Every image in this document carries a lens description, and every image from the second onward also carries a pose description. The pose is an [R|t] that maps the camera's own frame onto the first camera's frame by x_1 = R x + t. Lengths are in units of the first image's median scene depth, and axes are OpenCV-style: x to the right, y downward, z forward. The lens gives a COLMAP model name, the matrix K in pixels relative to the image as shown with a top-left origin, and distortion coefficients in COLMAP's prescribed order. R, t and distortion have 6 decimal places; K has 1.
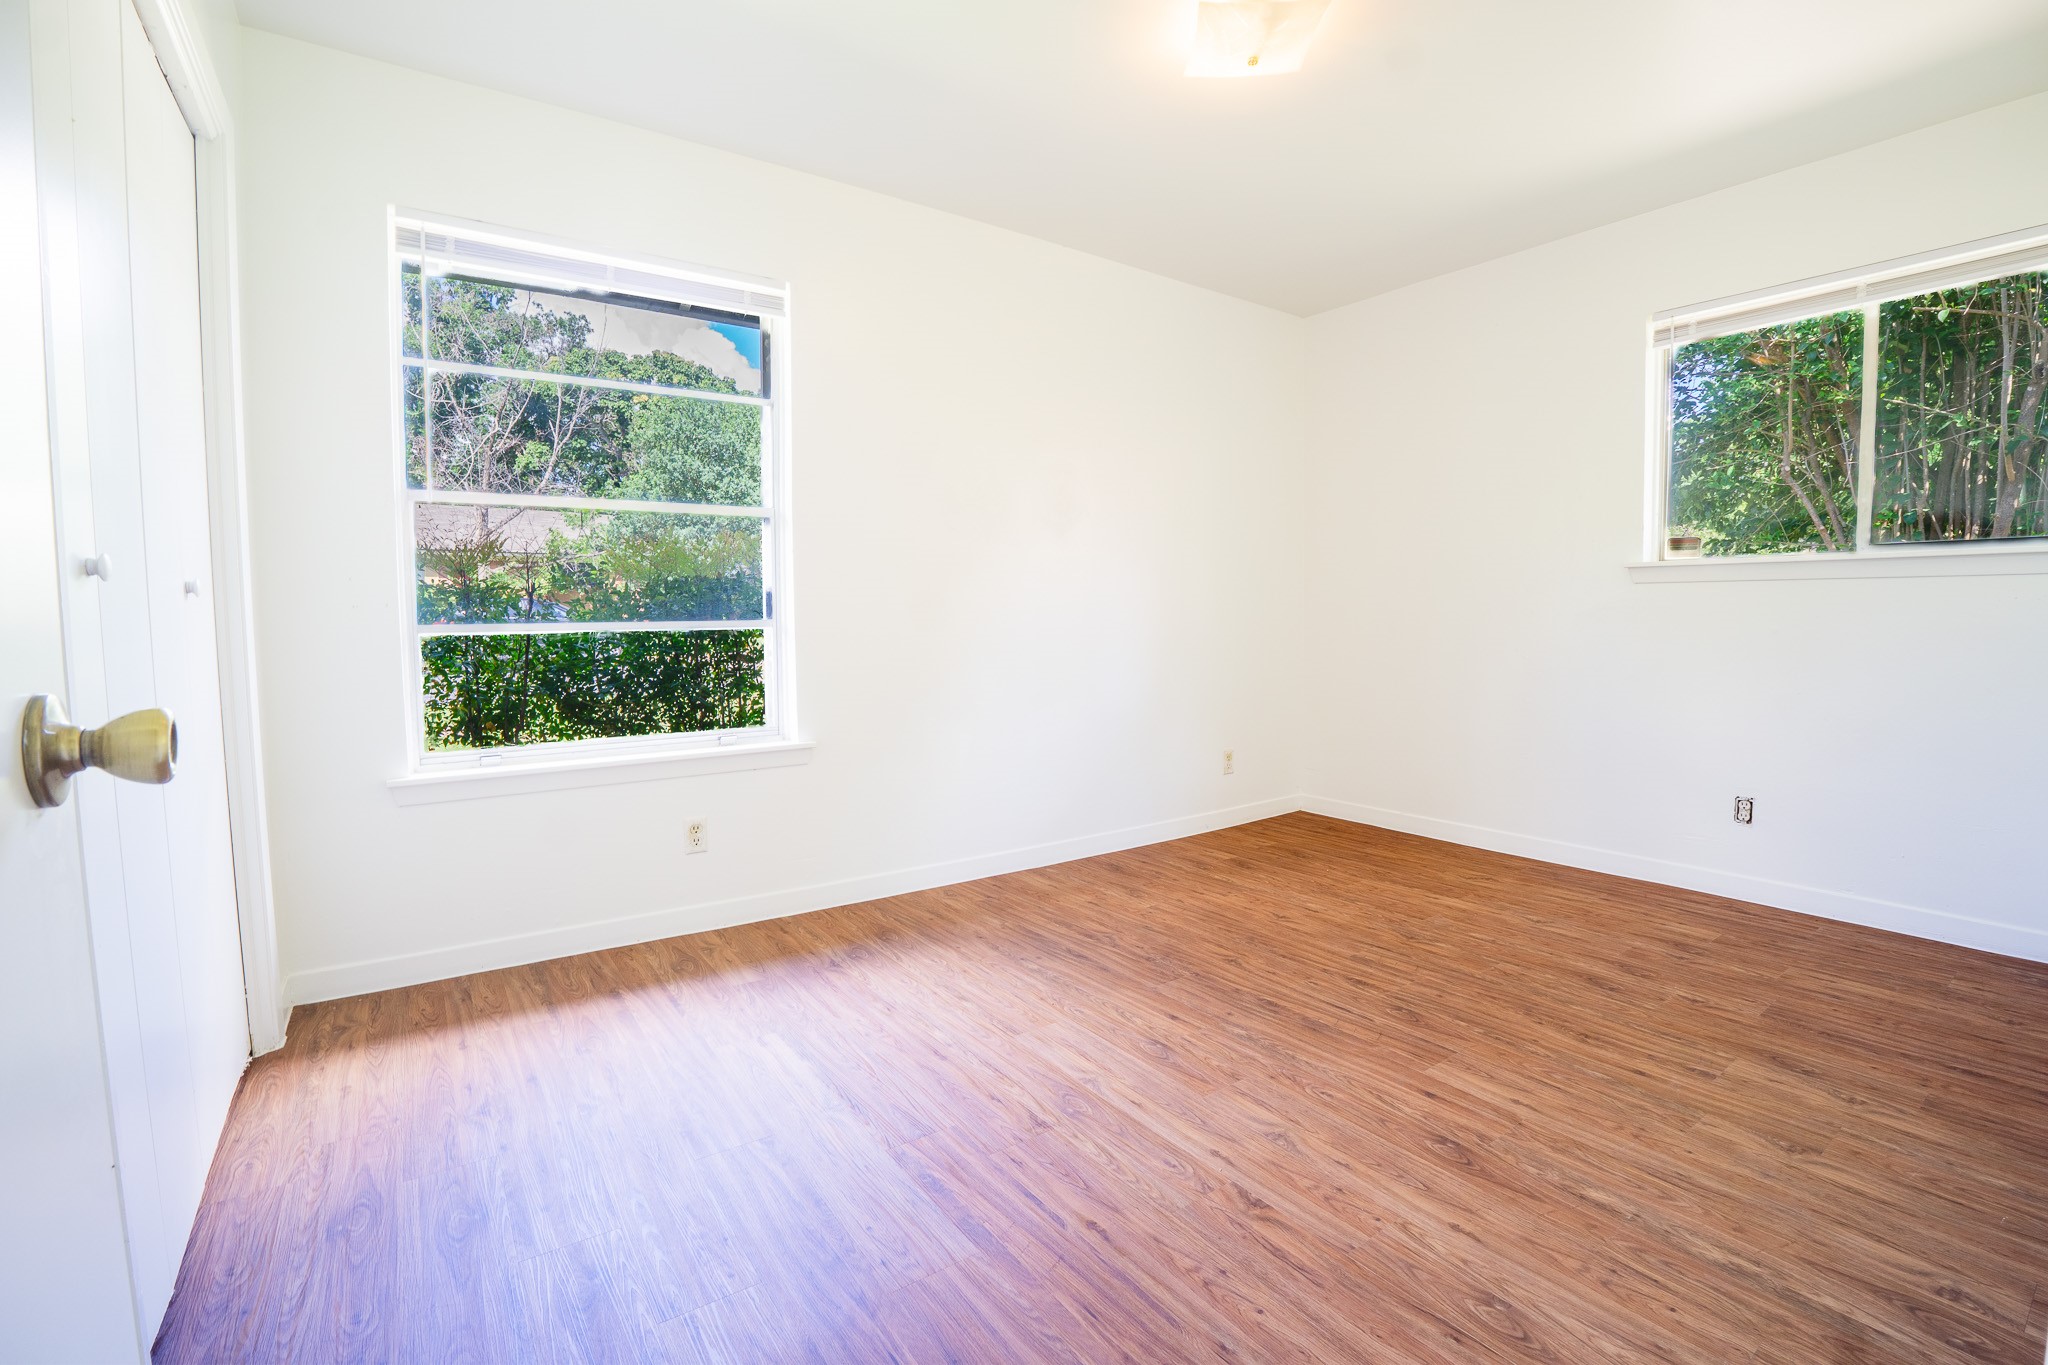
lens RADIAL K [[914.0, 0, 1005.3], [0, 914.0, 684.3], [0, 0, 1]] dist [-0.074140, 0.019622]
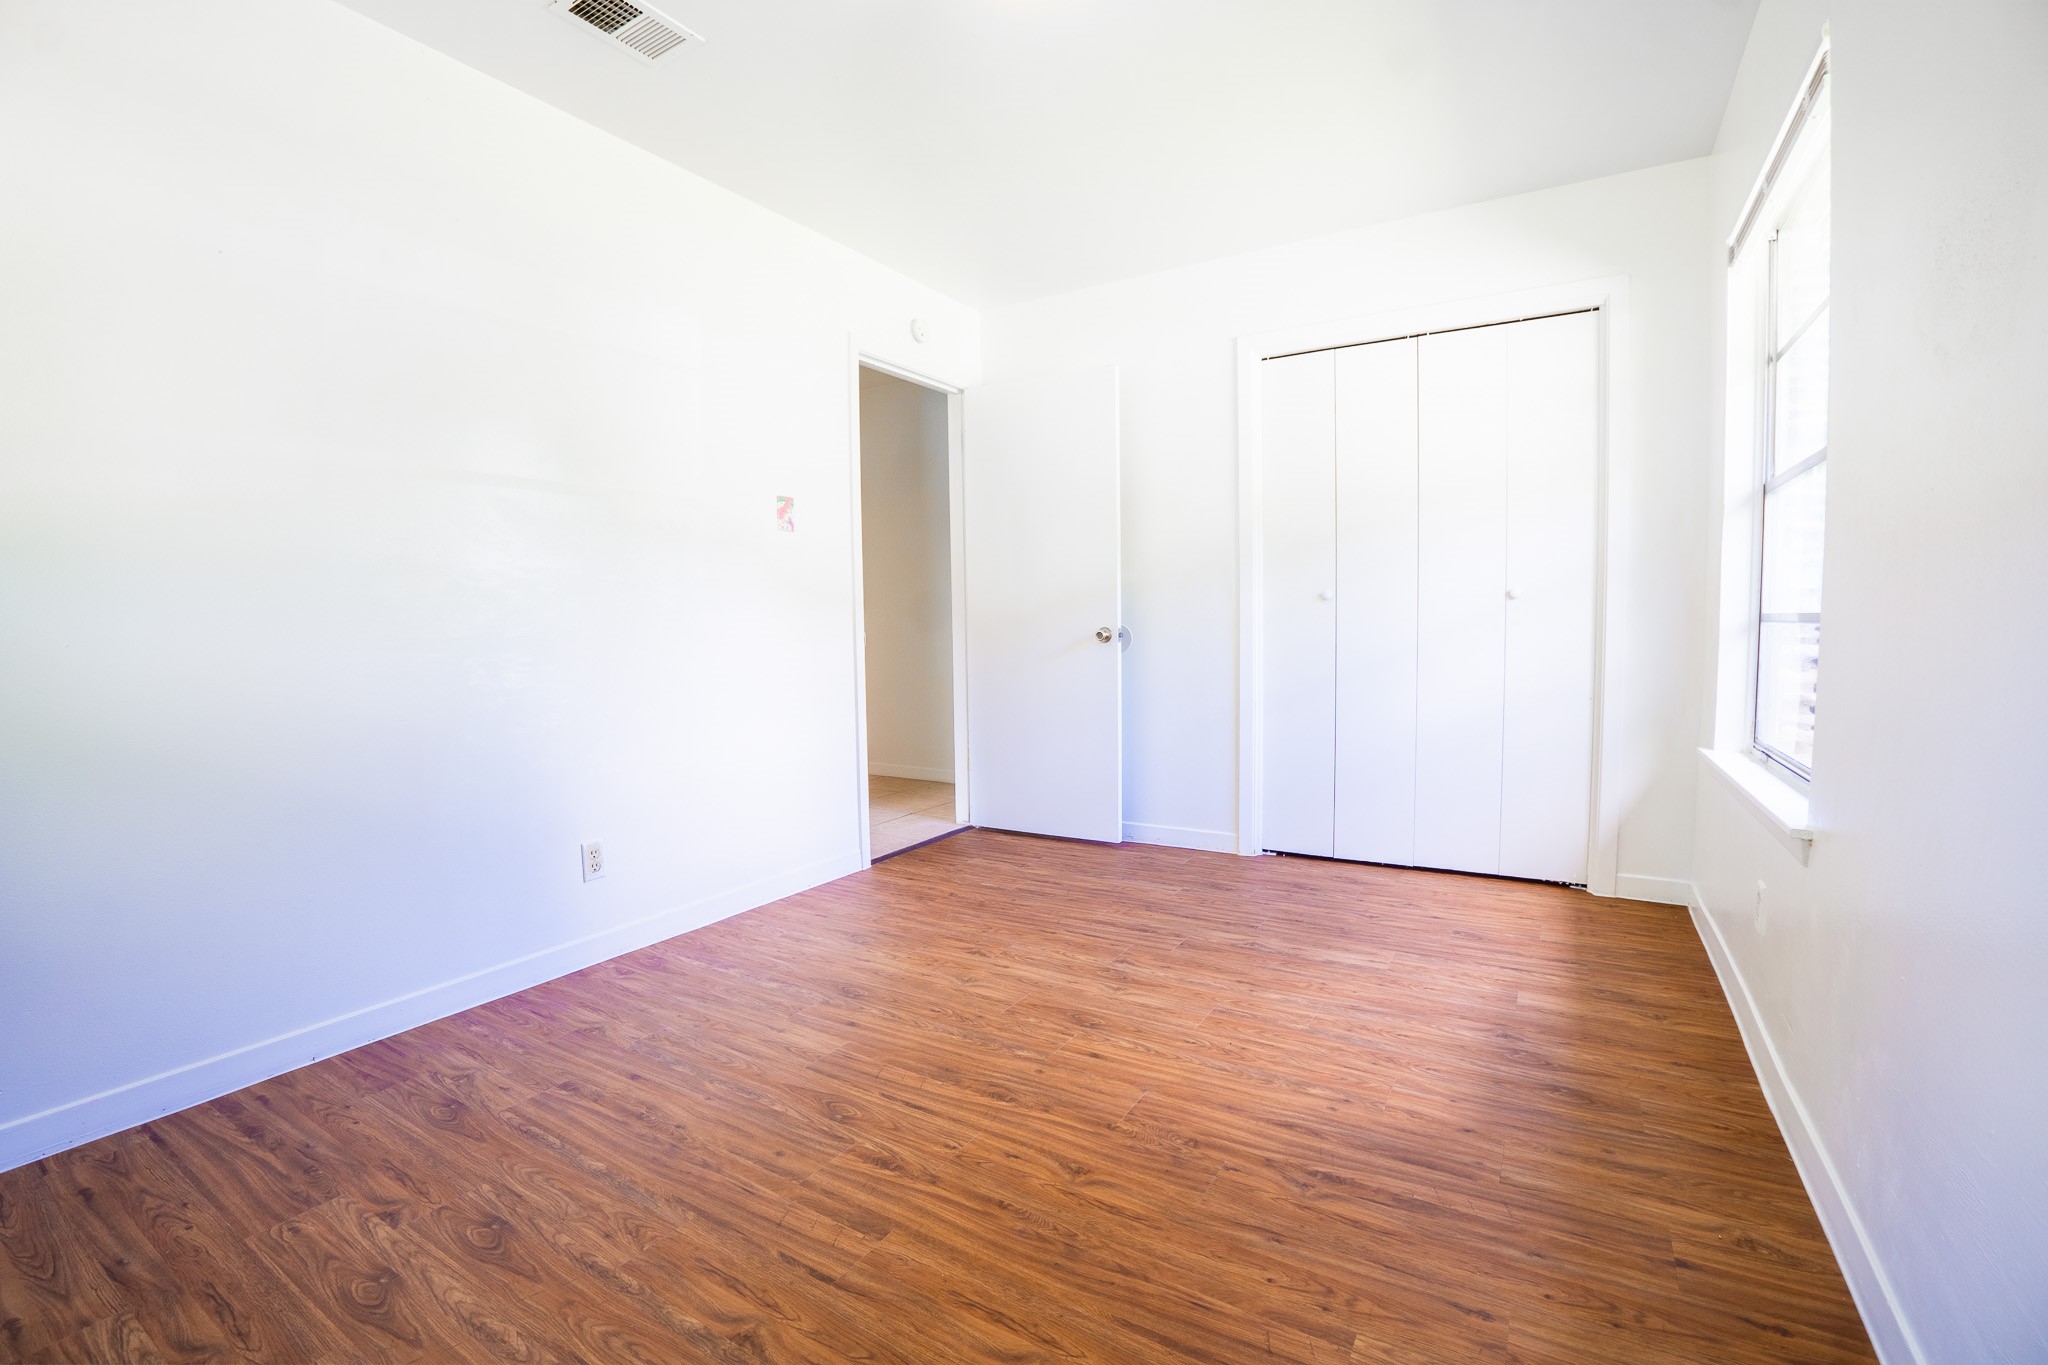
lens RADIAL K [[914.0, 0, 1005.3], [0, 914.0, 684.3], [0, 0, 1]] dist [-0.074140, 0.019622]
pose [[-0.920417, 0.046355, -0.388179, 0.541963], [-0.009089, 0.990140, 0.139788, -0.115913], [0.390832, 0.132191, -0.910921, 1.560560]]
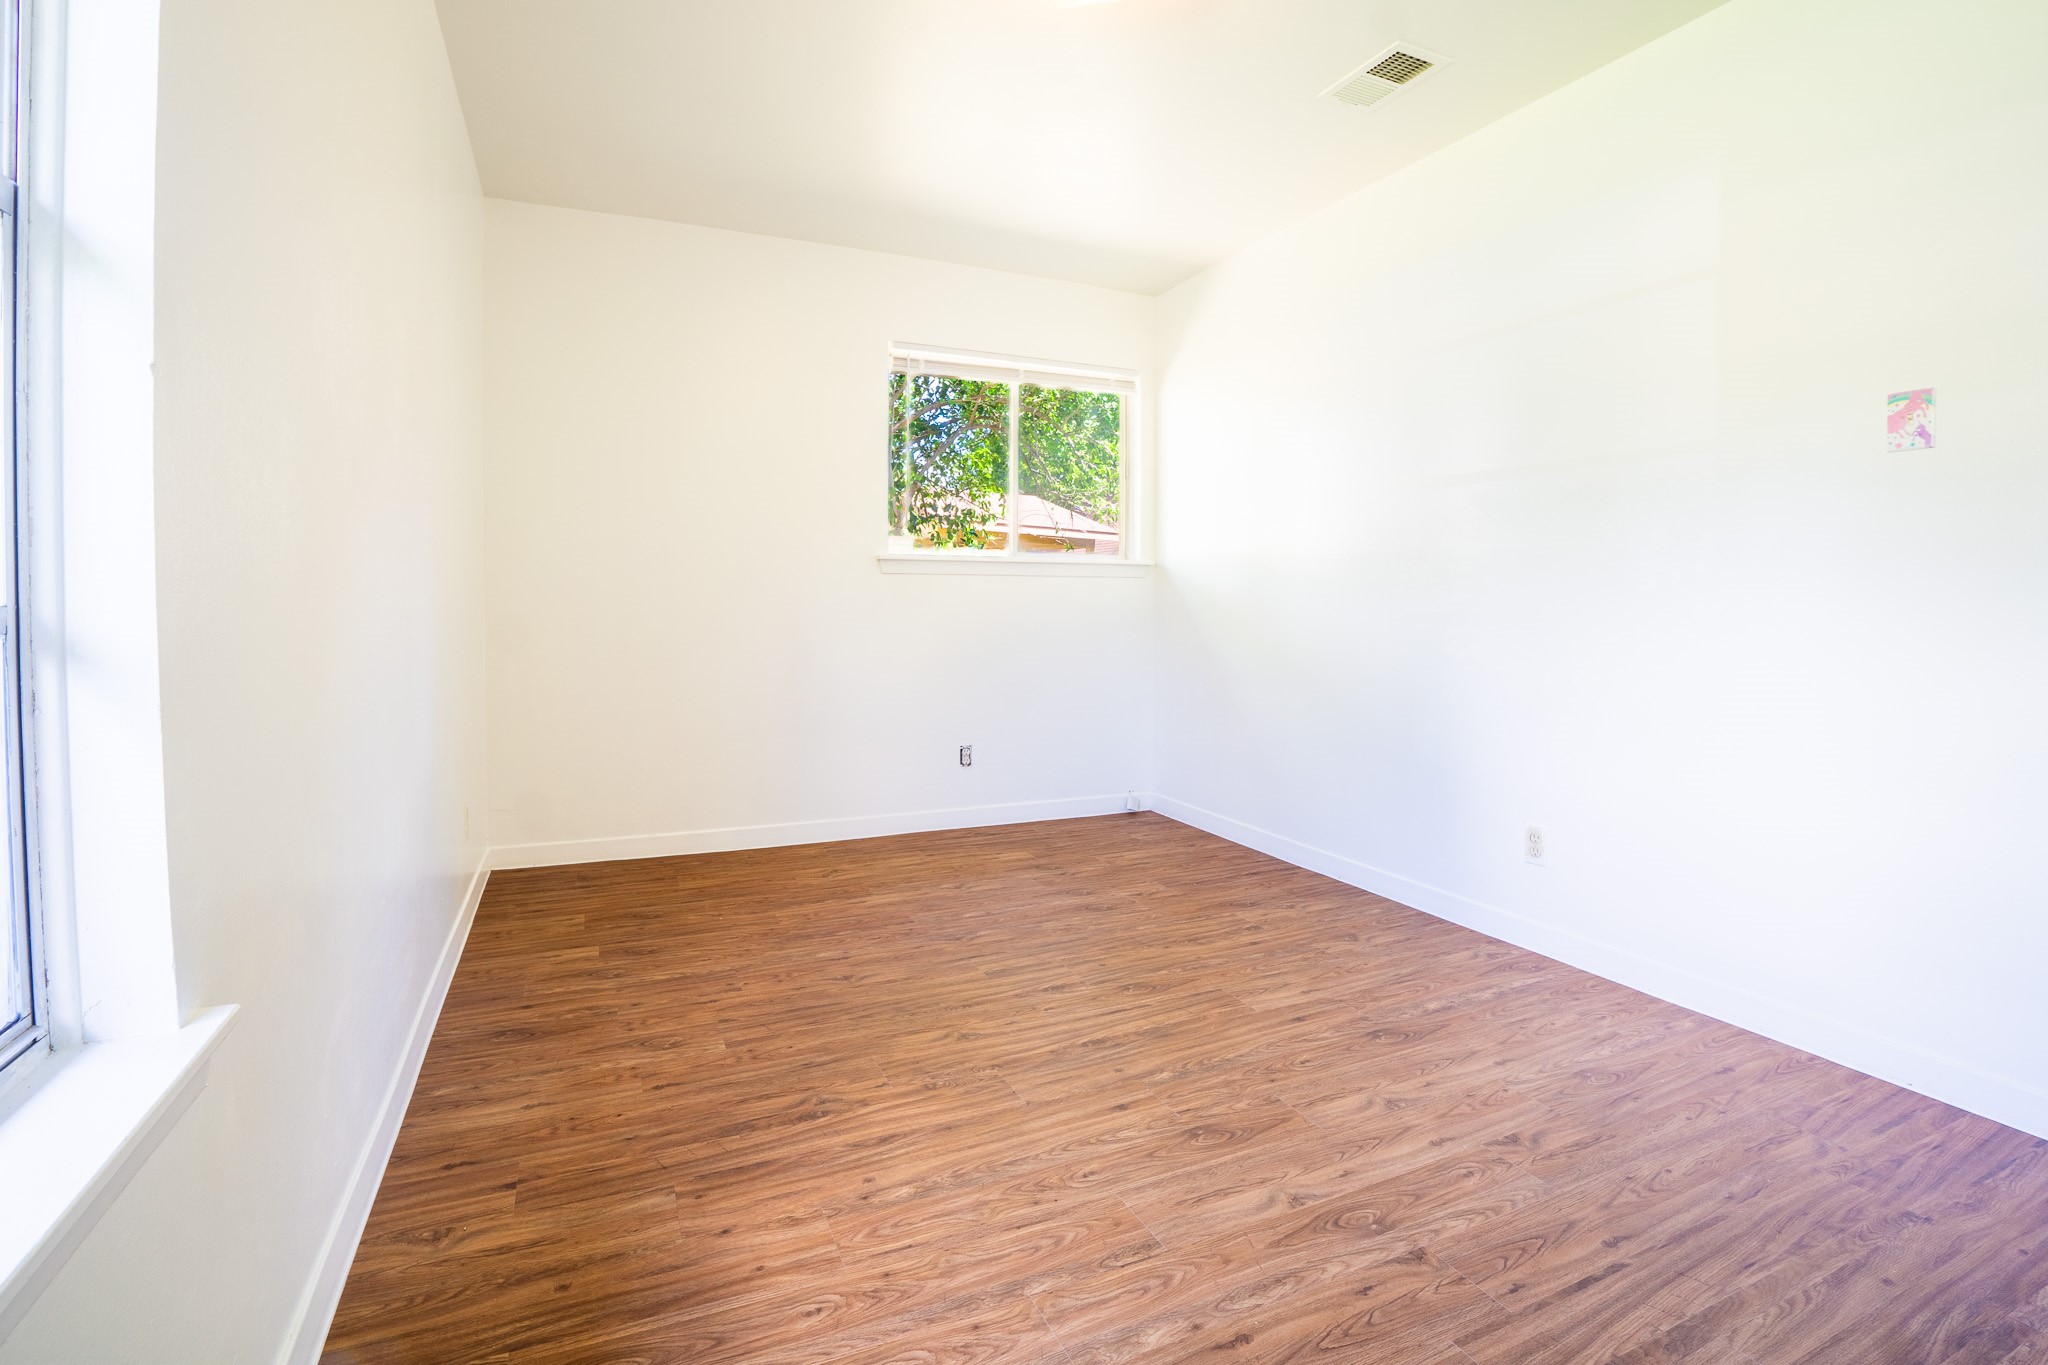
lens RADIAL K [[914.0, 0, 1005.3], [0, 914.0, 684.3], [0, 0, 1]] dist [-0.074140, 0.019622]
pose [[0.188714, -0.079665, 0.978795, -0.516393], [0.066748, 0.995440, 0.068150, -0.055816], [-0.979761, 0.052472, 0.193171, 0.828901]]
